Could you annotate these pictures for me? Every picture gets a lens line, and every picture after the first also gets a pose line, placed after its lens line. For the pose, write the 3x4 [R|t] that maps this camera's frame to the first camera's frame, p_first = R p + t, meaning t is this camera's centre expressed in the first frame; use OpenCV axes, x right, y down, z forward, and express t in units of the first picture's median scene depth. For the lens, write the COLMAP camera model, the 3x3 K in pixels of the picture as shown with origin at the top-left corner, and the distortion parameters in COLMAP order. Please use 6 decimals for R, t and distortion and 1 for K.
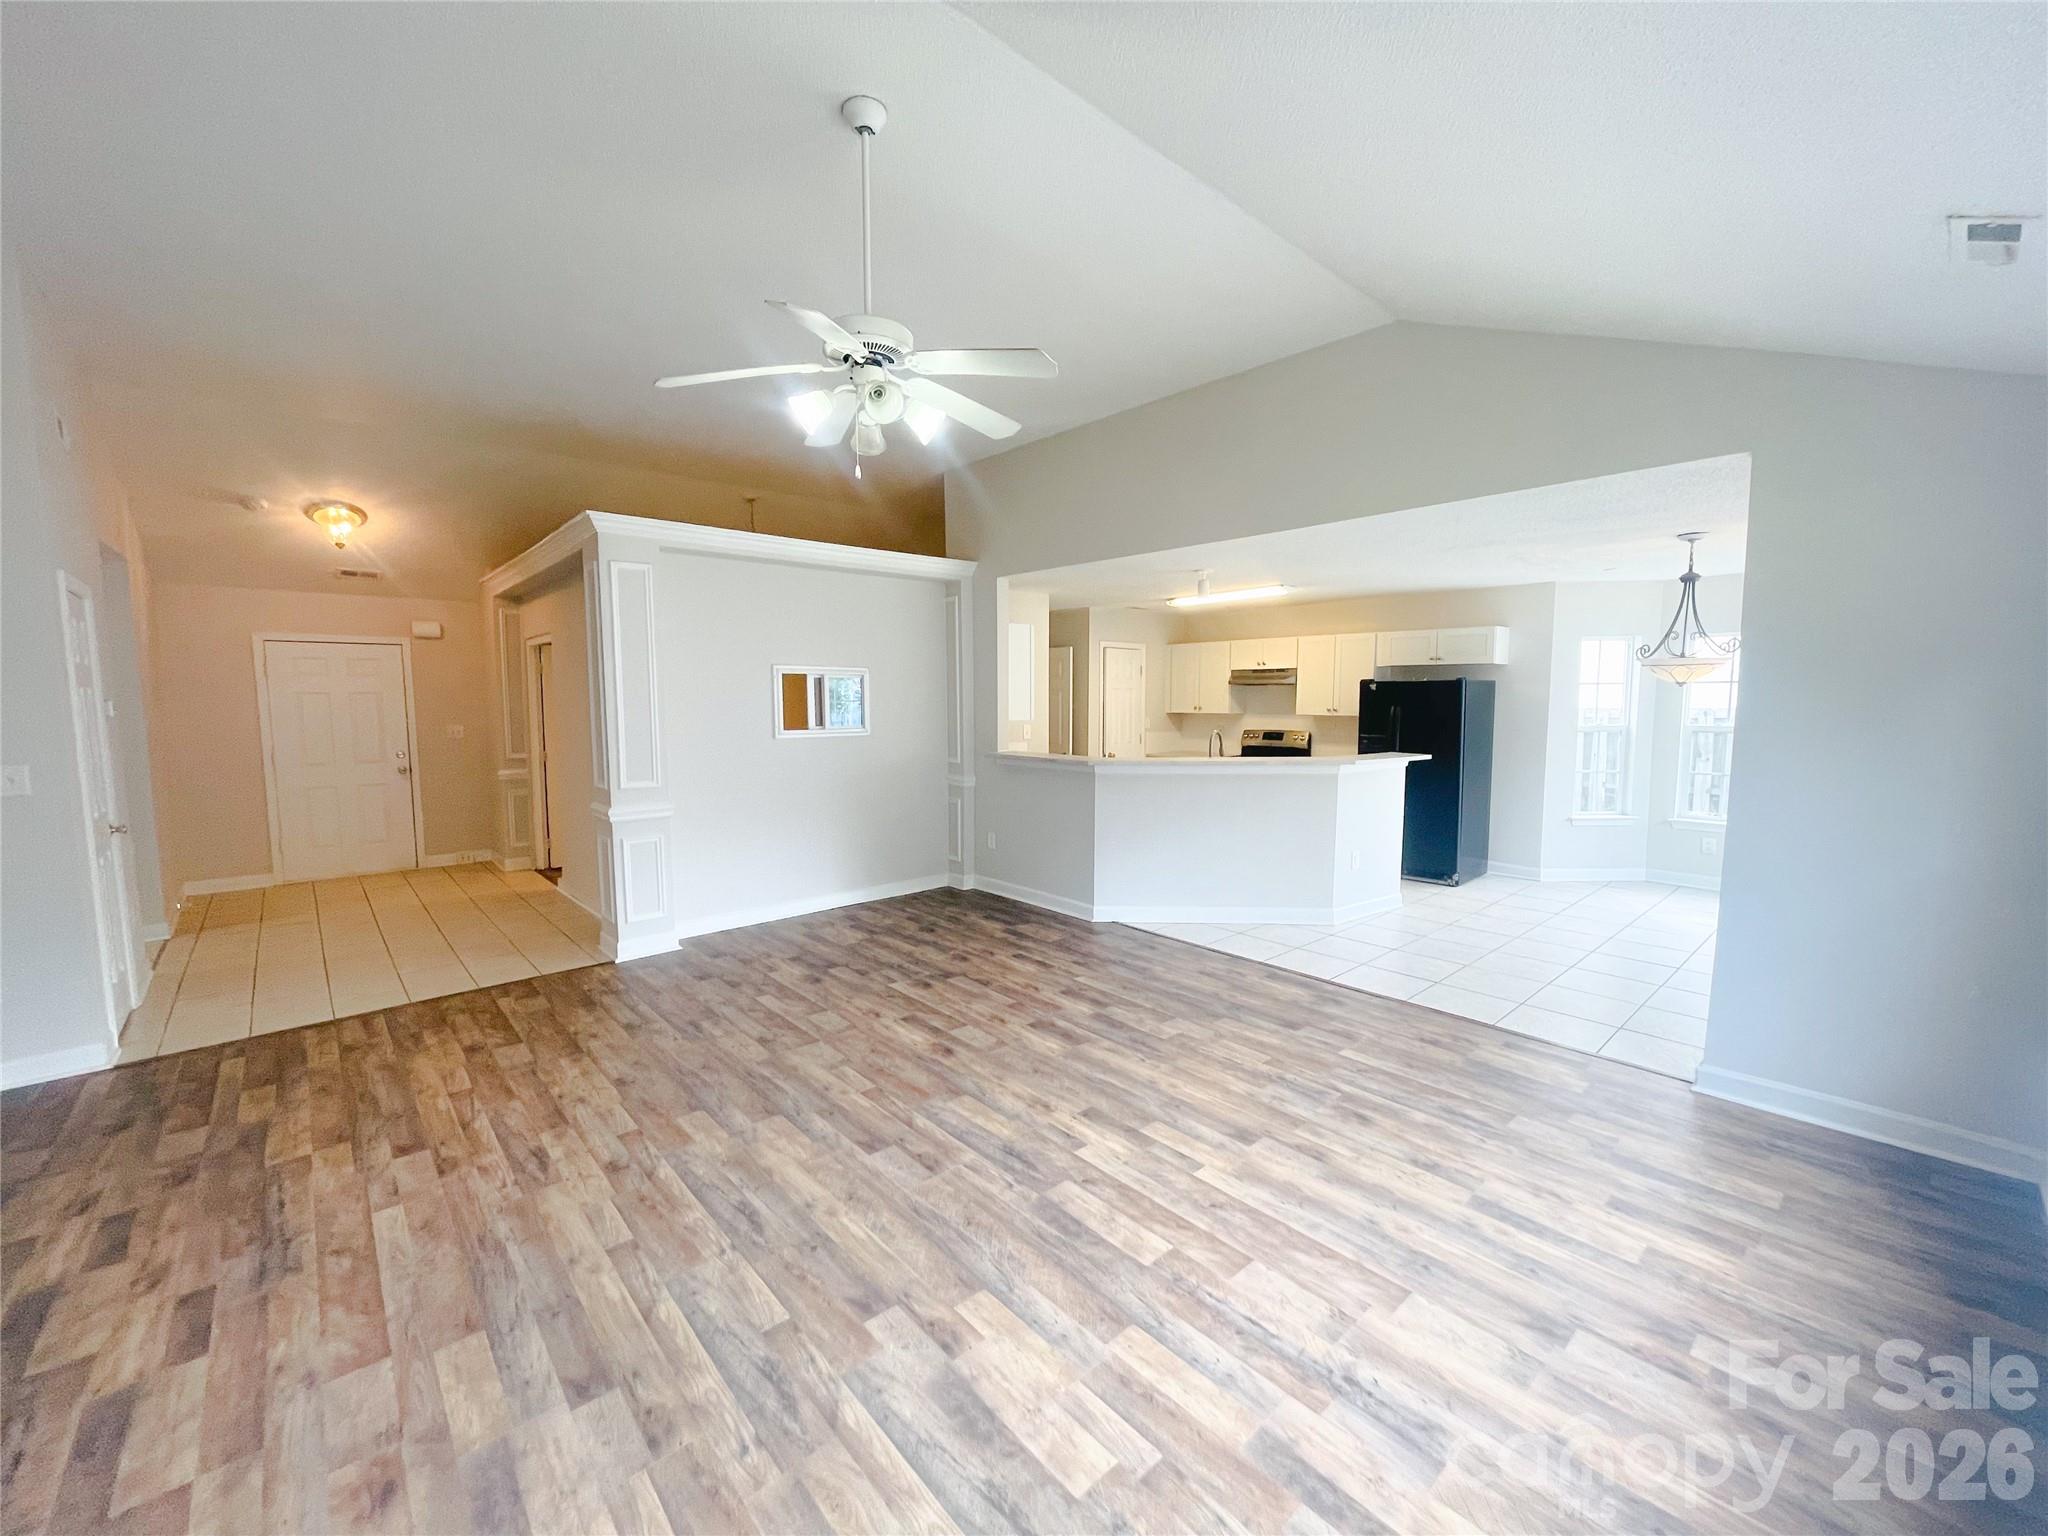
lens RADIAL K [[821.3, 0, 1019.1], [0, 821.3, 774.6], [0, 0, 1]] dist [-0.002497, -0.000775]
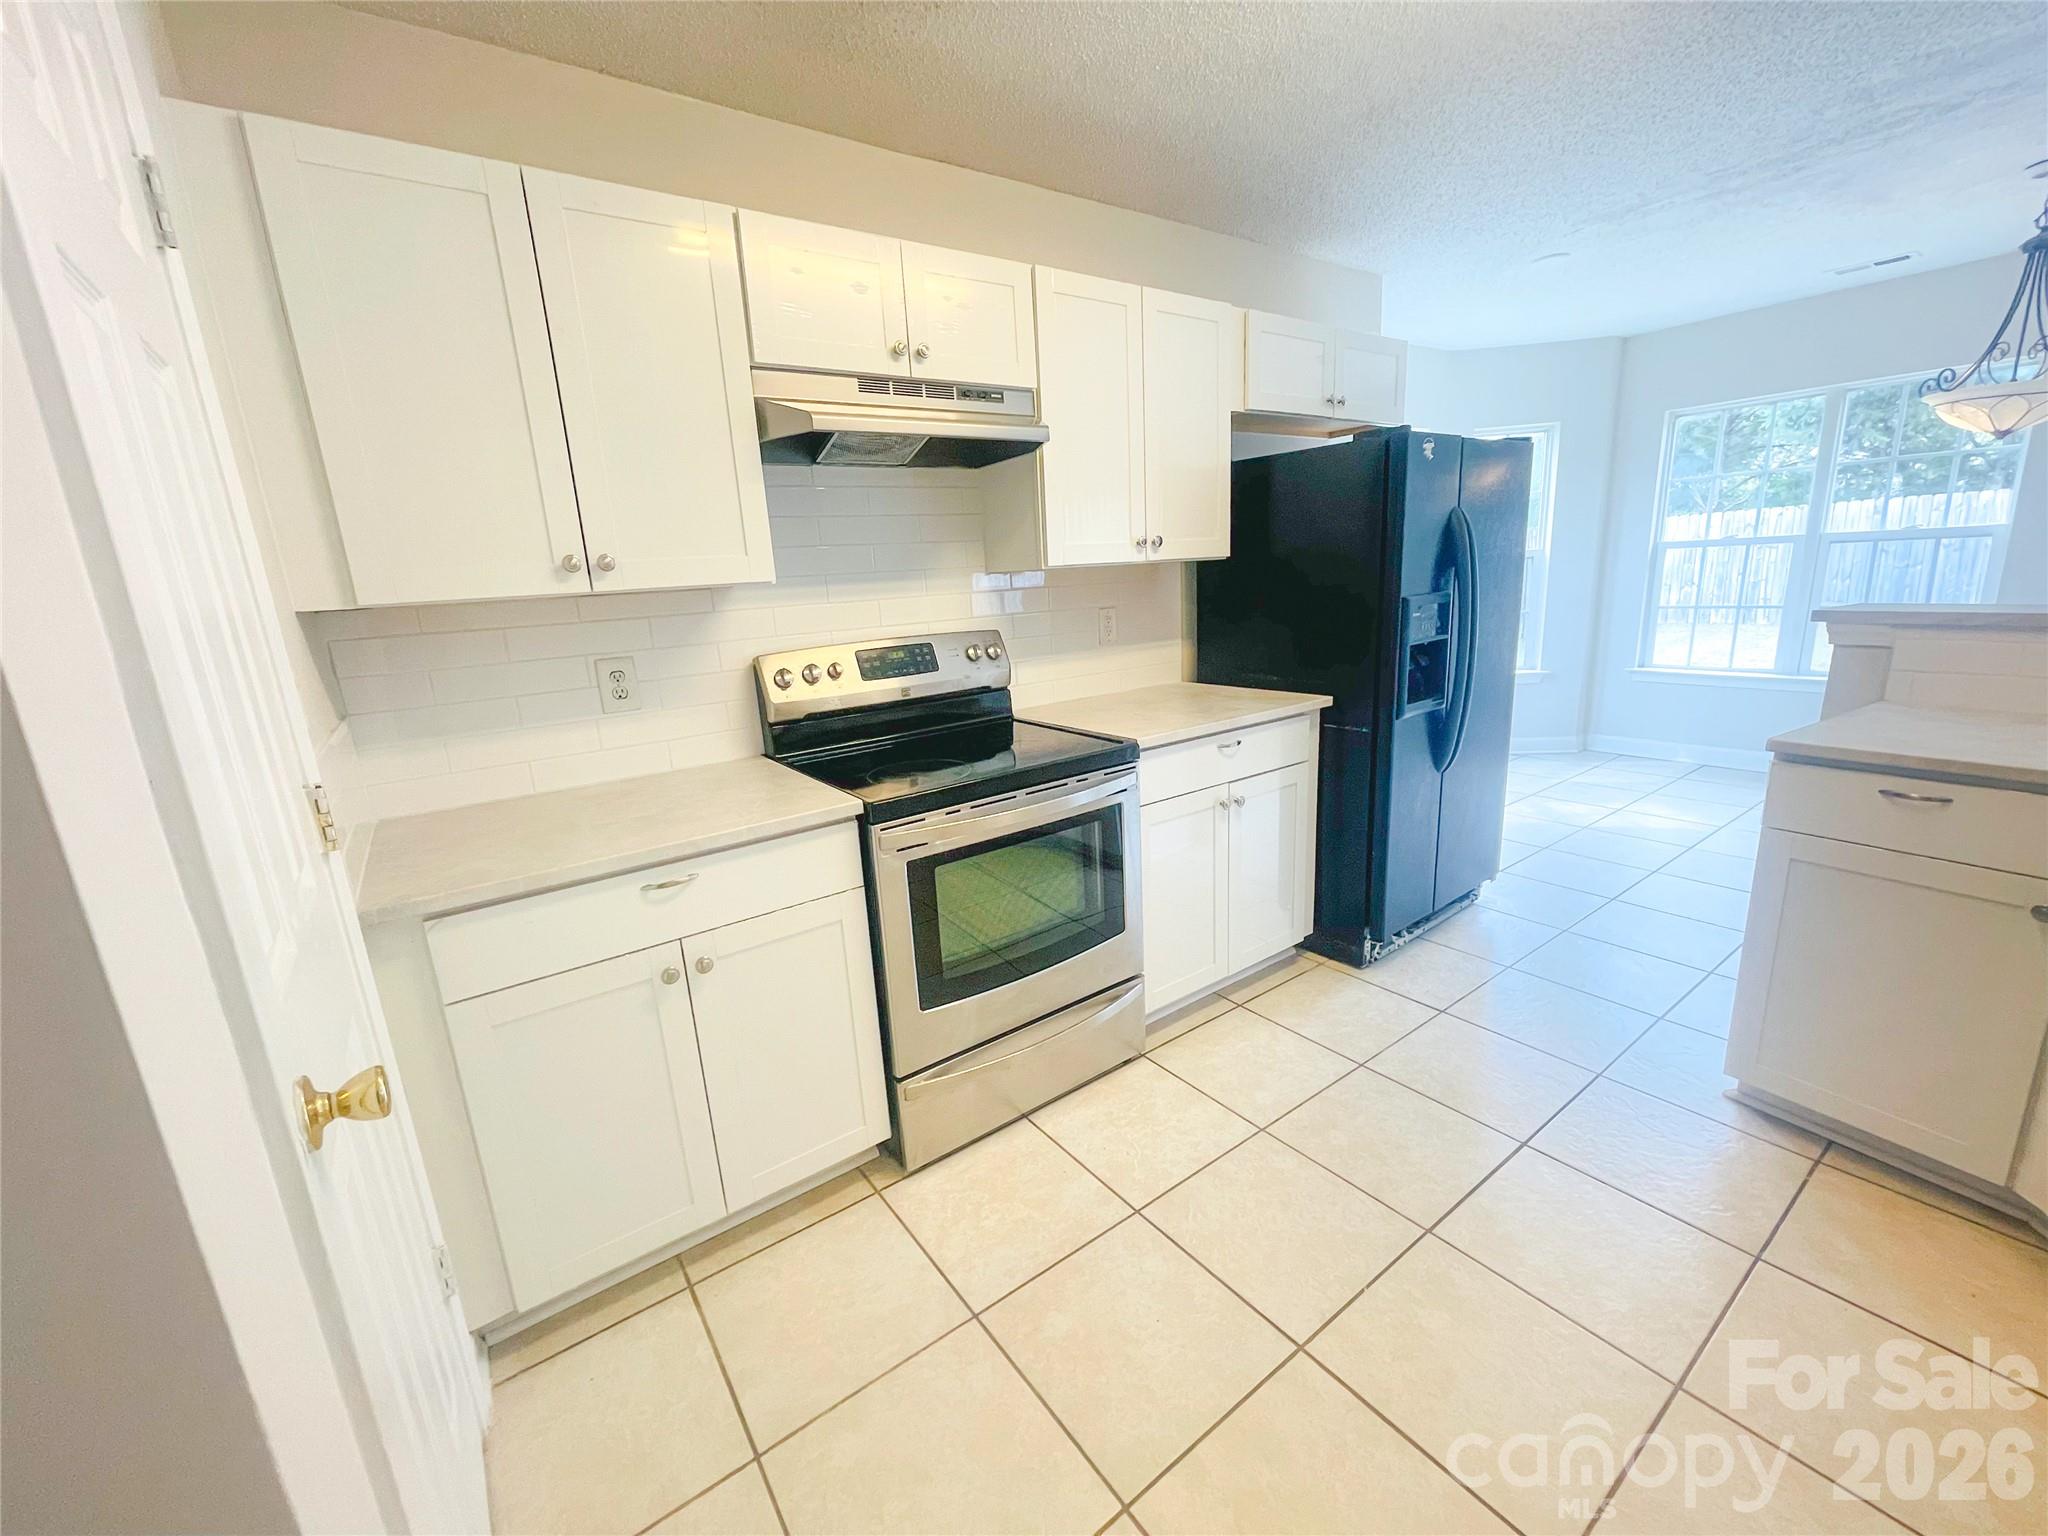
lens RADIAL K [[821.3, 0, 1039.9], [0, 821.3, 768.8], [0, 0, 1]] dist [-0.002497, -0.000775]
pose [[0.102712, -0.238789, 0.965624, 0.117754], [0.155907, 0.962625, 0.221463, -0.184990], [-0.982417, 0.127801, 0.136102, 2.596124]]
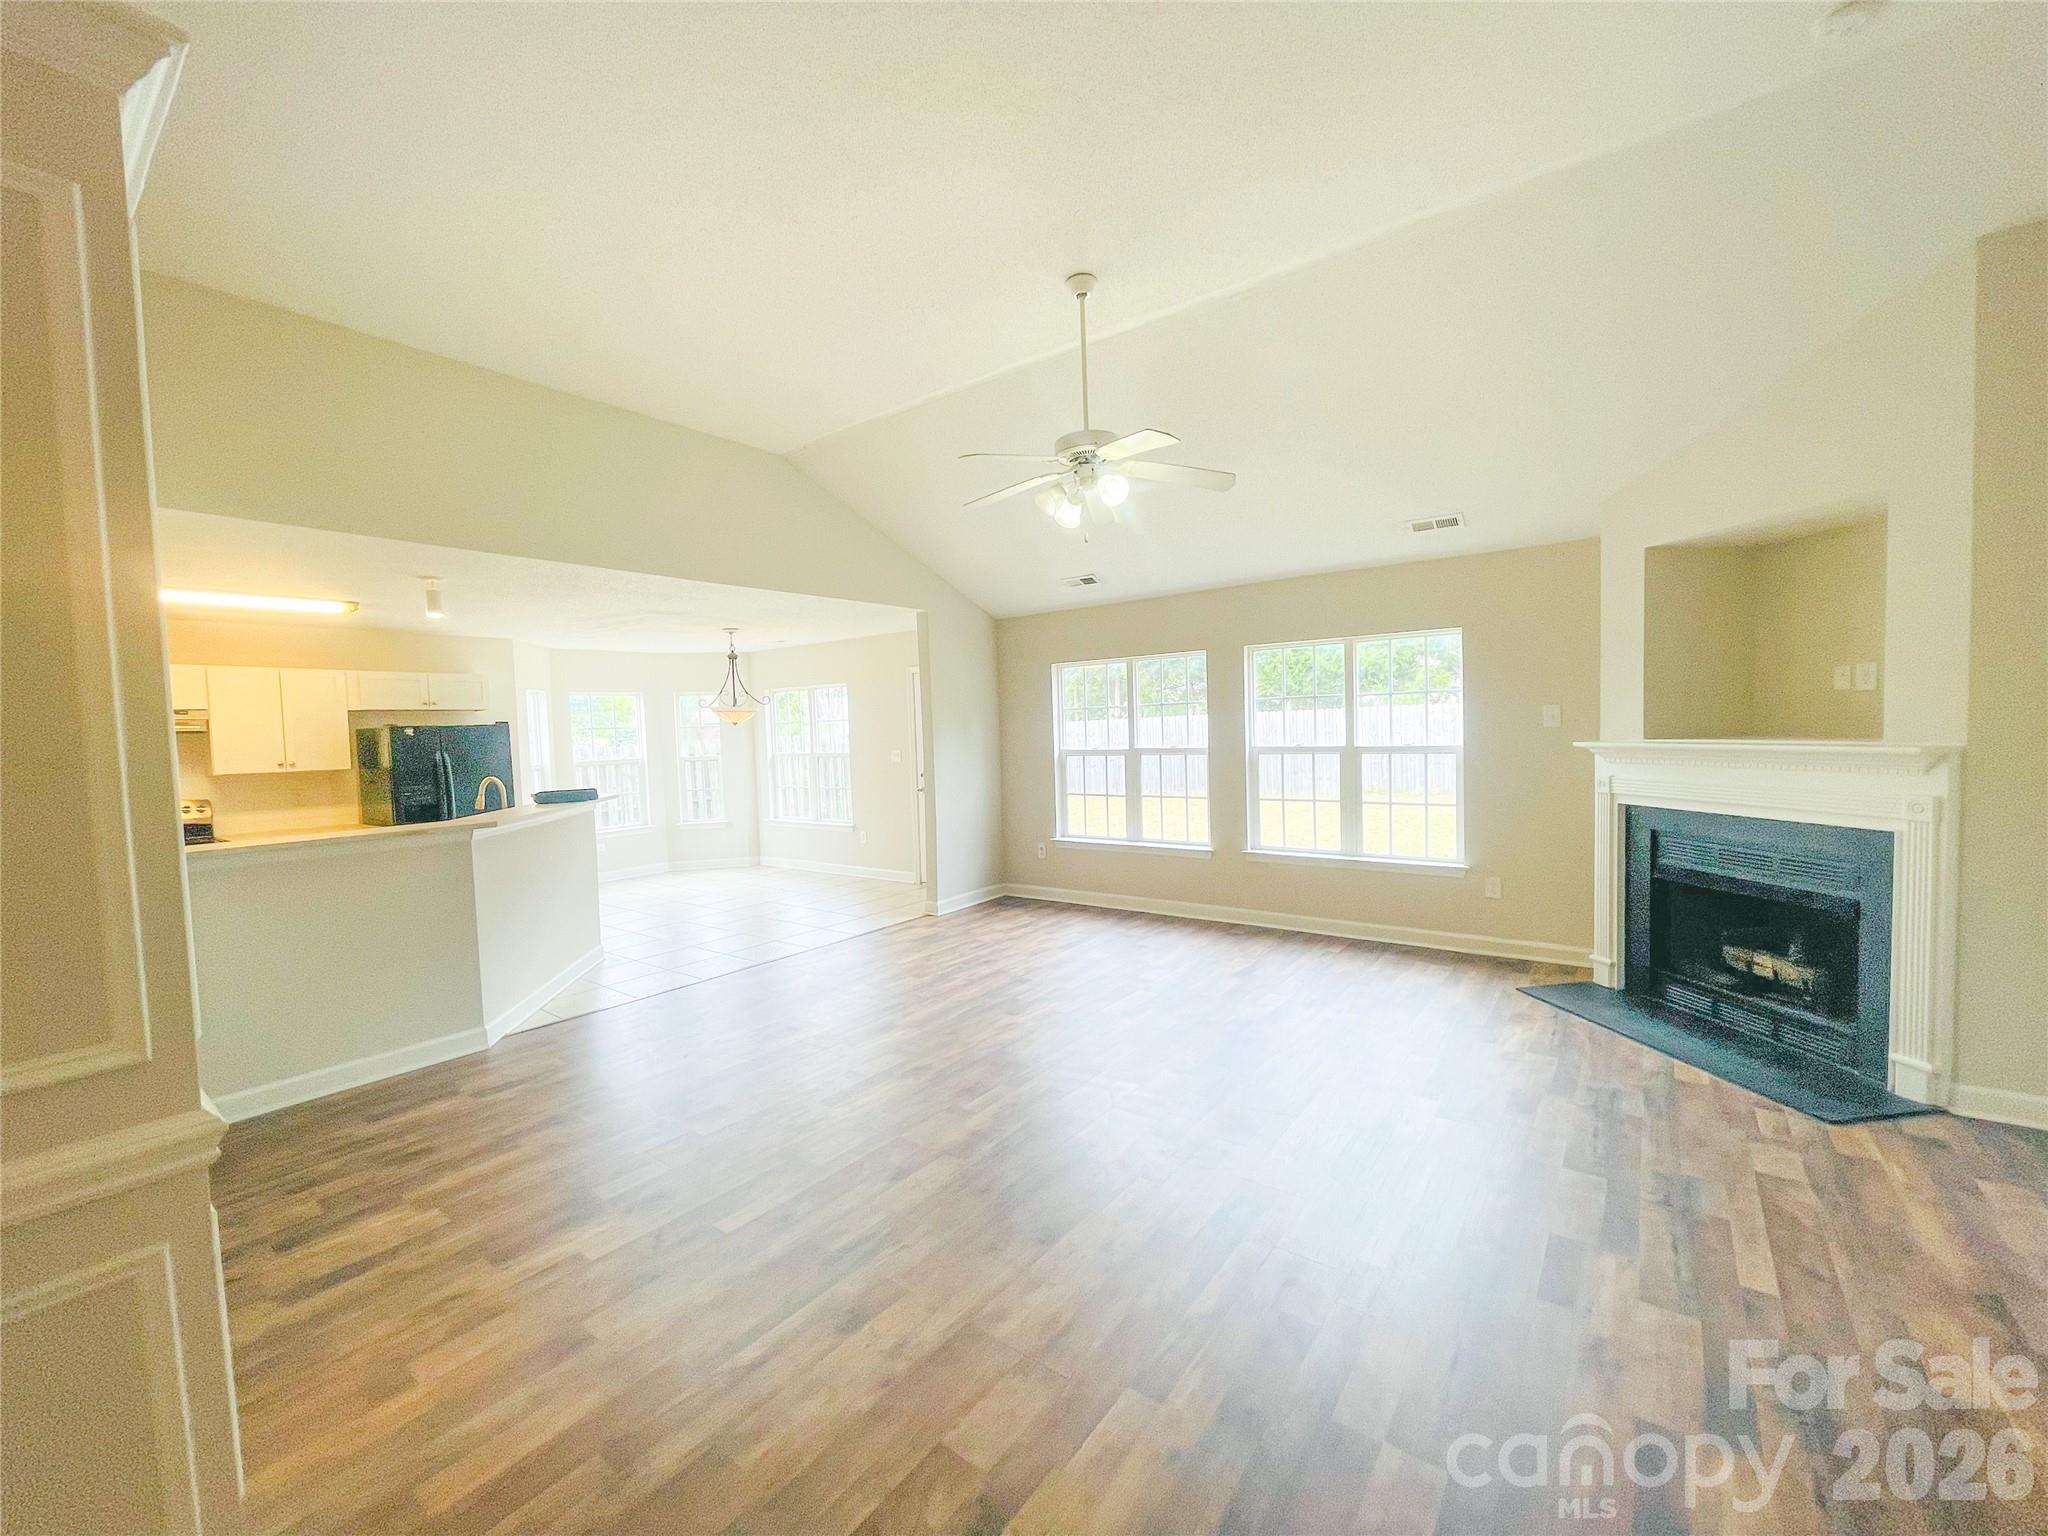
lens RADIAL K [[821.3, 0, 1019.5], [0, 821.3, 766.7], [0, 0, 1]] dist [-0.002497, -0.000775]
pose [[-0.191029, -0.036108, 0.980920, -1.308050], [0.132405, 0.989242, 0.062200, -0.087049], [-0.972613, 0.141761, -0.184193, 1.230389]]
